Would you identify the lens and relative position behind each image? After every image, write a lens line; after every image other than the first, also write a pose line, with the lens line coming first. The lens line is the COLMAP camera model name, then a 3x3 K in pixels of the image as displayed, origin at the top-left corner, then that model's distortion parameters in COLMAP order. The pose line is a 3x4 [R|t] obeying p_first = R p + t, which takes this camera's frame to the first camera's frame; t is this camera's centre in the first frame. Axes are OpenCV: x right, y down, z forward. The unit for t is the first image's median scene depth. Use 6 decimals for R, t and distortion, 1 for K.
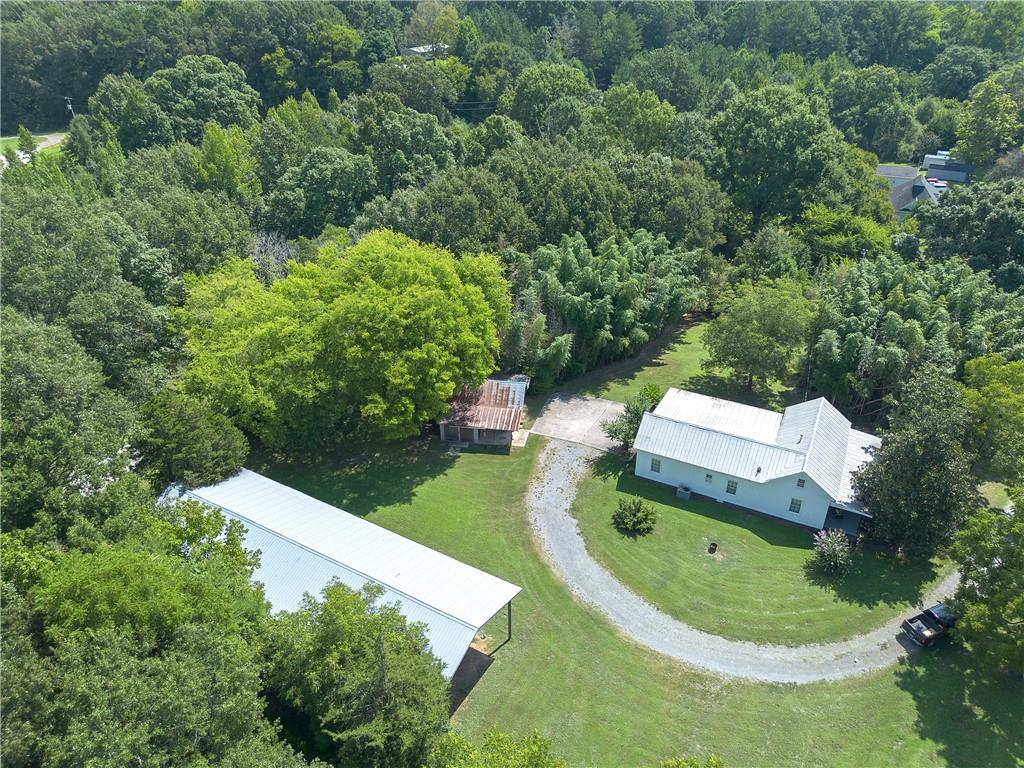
lens RADIAL K [[730.3, 0, 512.0], [0, 730.3, 384.0], [0, 0, 1]] dist [0.063995, -0.058671]
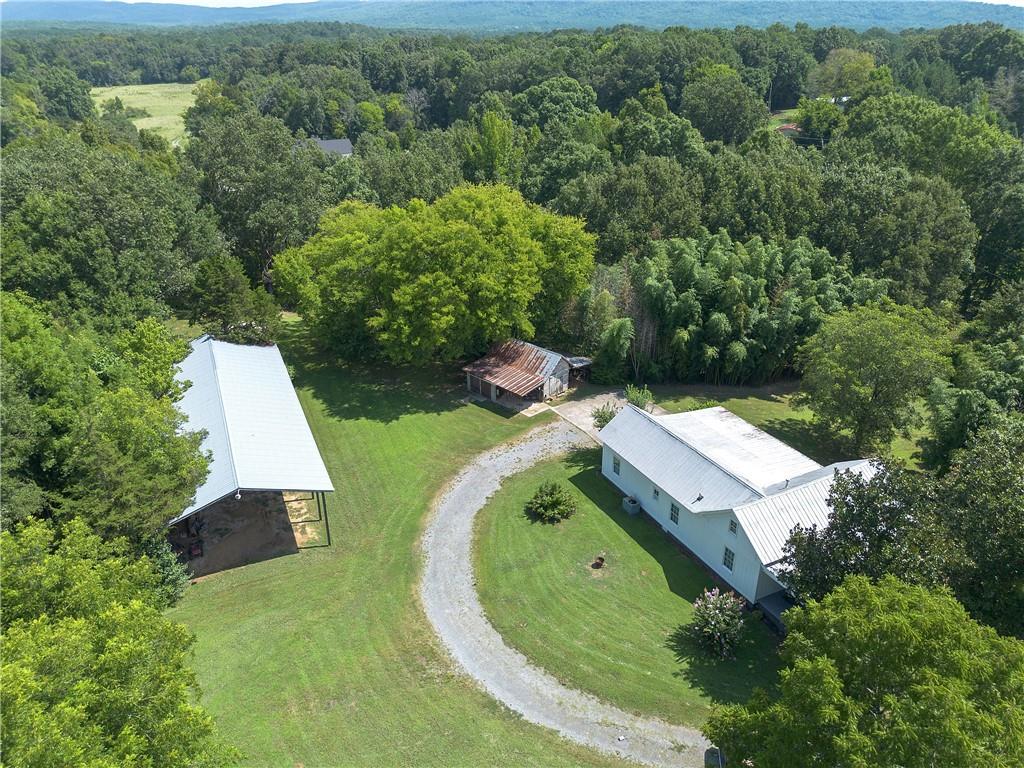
lens RADIAL K [[730.3, 0, 512.0], [0, 730.3, 384.0], [0, 0, 1]] dist [0.063995, -0.058671]
pose [[0.808834, 0.254453, -0.530133, 0.534469], [-0.303554, 0.952797, -0.005816, 0.065452], [0.503629, 0.165628, 0.847895, 0.225424]]
